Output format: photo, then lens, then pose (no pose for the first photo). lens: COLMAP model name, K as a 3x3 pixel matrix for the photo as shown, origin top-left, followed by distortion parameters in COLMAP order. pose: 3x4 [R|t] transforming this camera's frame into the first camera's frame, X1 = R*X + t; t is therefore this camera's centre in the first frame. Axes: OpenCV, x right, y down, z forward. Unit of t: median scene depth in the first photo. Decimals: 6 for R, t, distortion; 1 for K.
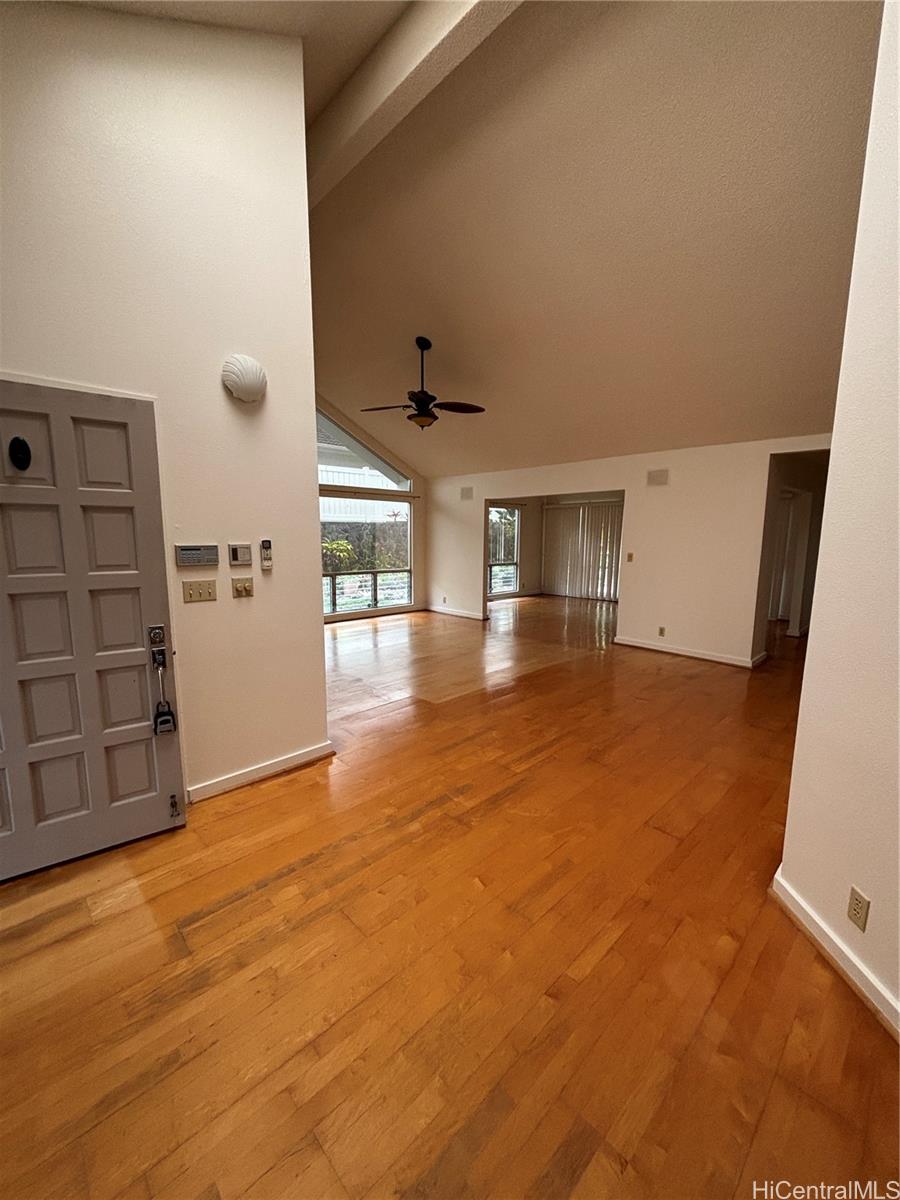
lens RADIAL K [[490.5, 0, 450.0], [0, 490.5, 600.0], [0, 0, 1]] dist [-0.000032, -0.000008]
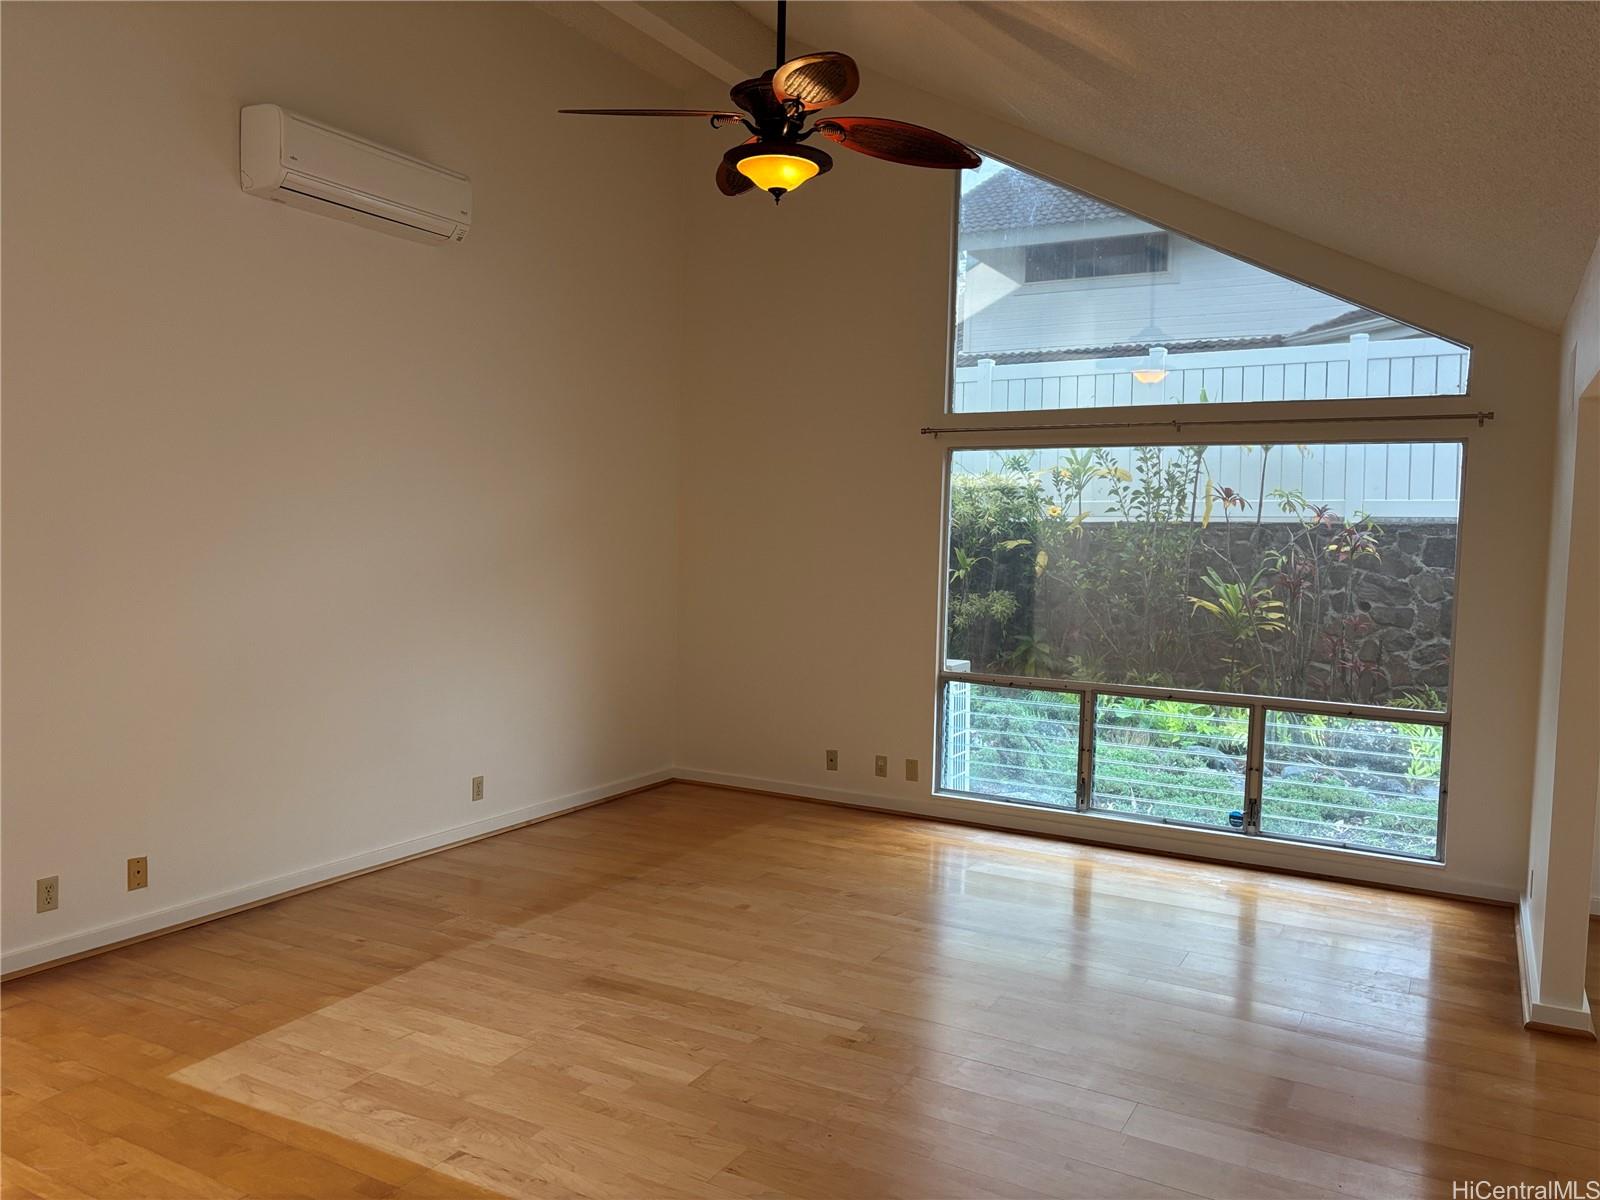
lens RADIAL K [[1220.3, 0, 800.0], [0, 1220.3, 600.0], [0, 0, 1]] dist [-0.004447, -0.002429]
pose [[0.280957, 0.029756, -0.959259, 0.425286], [-0.170861, 0.985102, -0.019486, -0.056551], [0.944388, 0.169375, 0.281856, 0.552884]]
